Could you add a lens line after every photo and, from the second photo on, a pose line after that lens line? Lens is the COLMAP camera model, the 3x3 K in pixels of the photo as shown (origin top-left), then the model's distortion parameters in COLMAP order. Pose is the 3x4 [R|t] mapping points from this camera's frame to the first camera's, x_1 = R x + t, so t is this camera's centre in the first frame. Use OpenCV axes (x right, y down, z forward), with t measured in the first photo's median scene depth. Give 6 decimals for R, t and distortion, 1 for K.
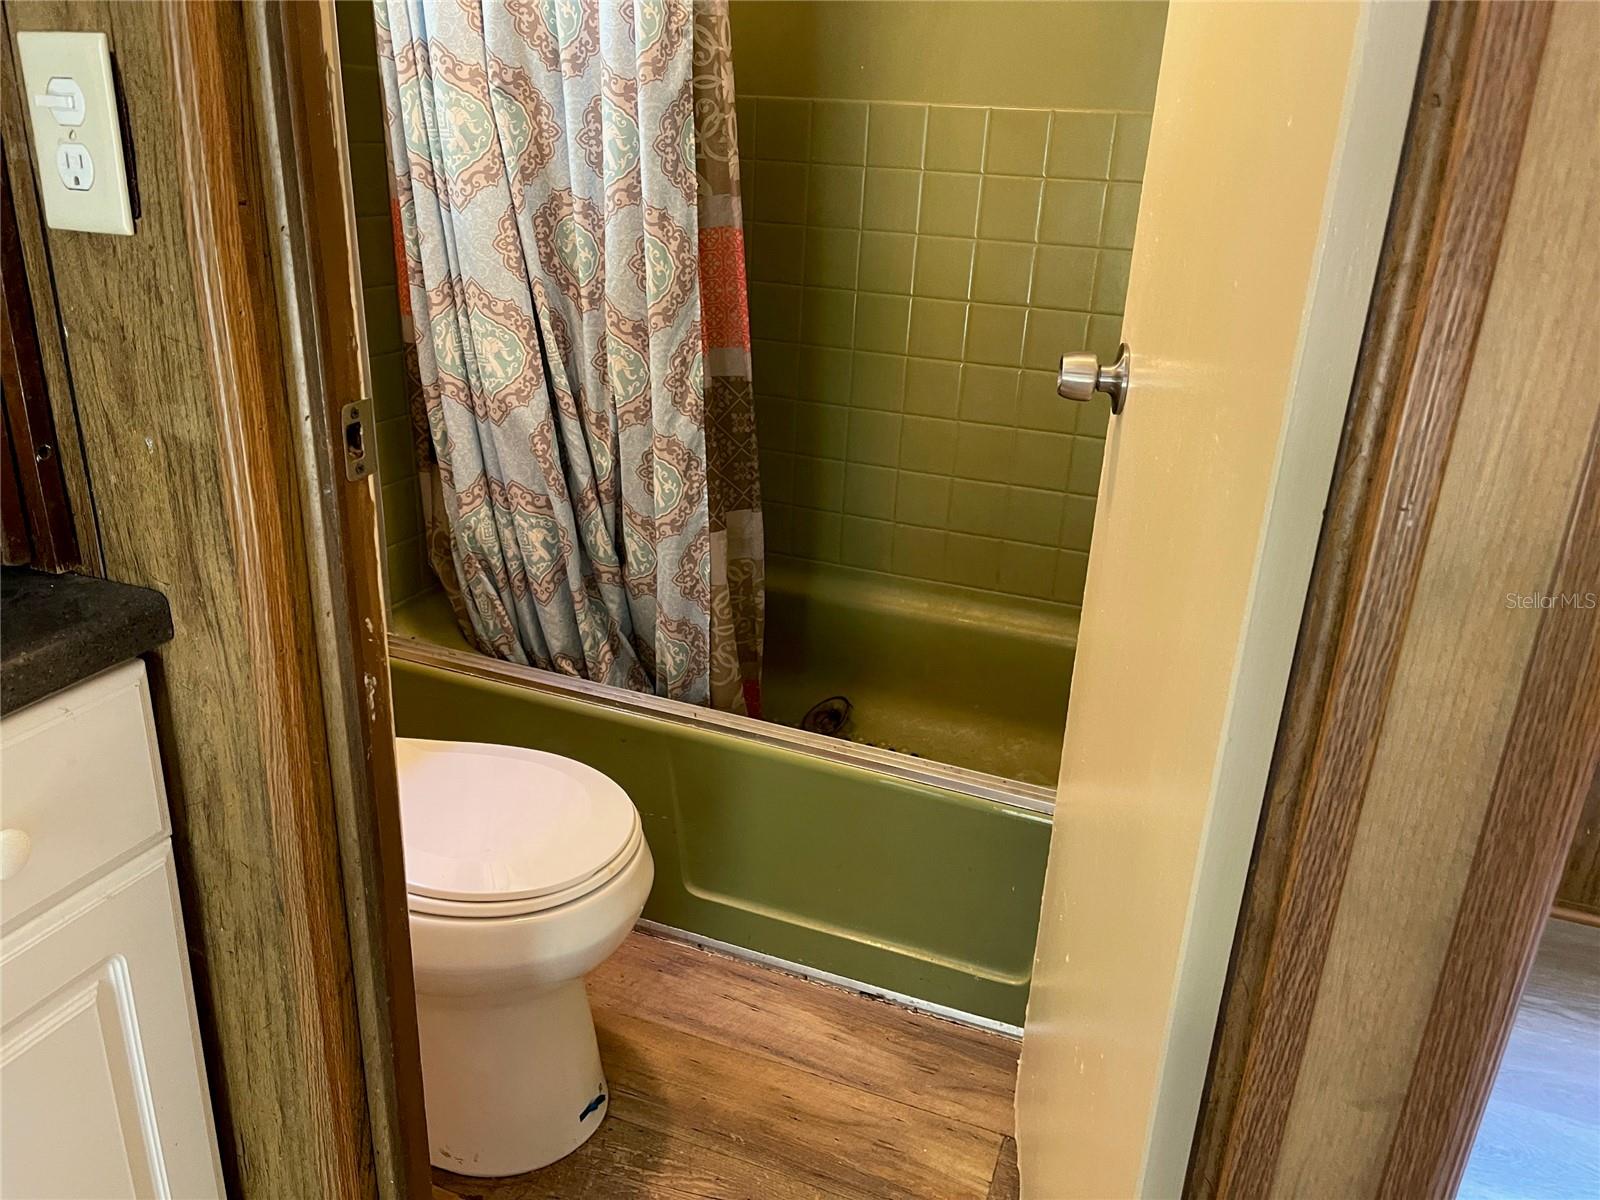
lens RADIAL K [[1212.3, 0, 800.0], [0, 1212.3, 600.0], [0, 0, 1]] dist [0.127107, -0.164062]
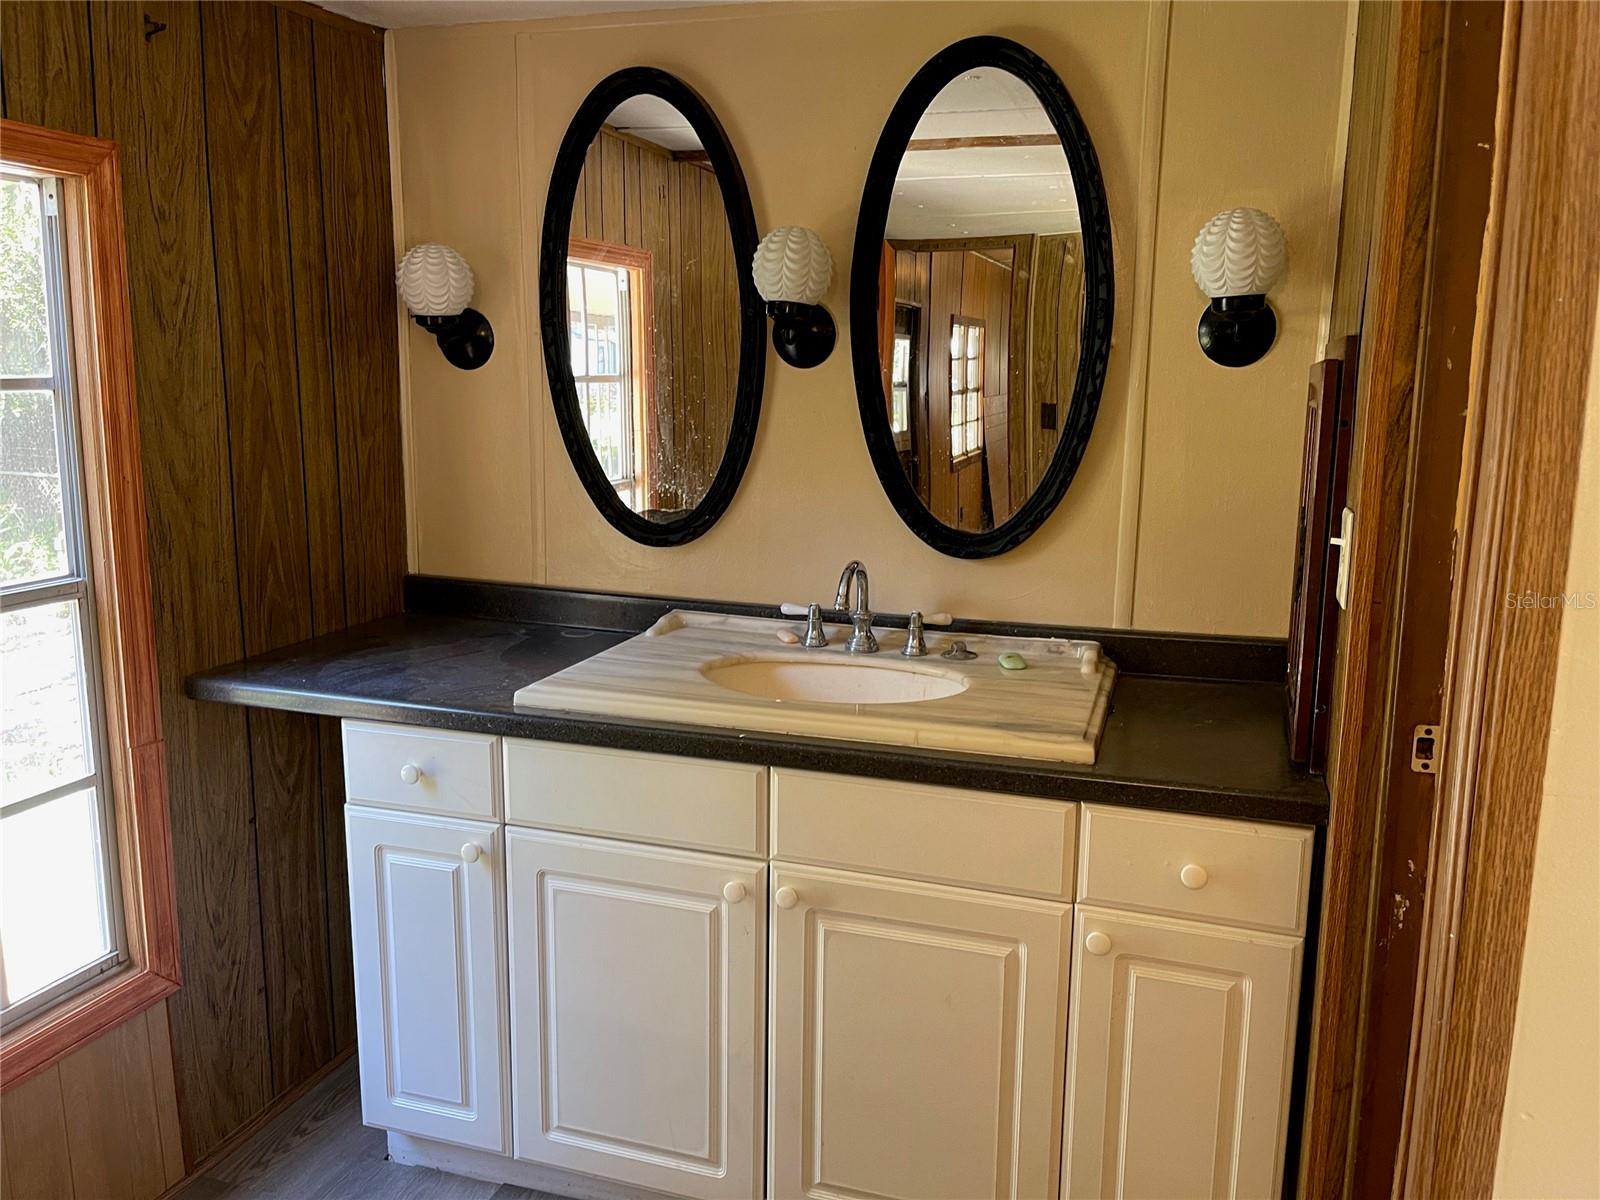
lens RADIAL K [[1212.3, 0, 800.0], [0, 1212.3, 600.0], [0, 0, 1]] dist [0.127107, -0.164062]
pose [[0.058251, 0.141728, -0.988190, 1.139900], [-0.380212, 0.918417, 0.109308, -0.170590], [0.923063, 0.369355, 0.107386, 0.002414]]
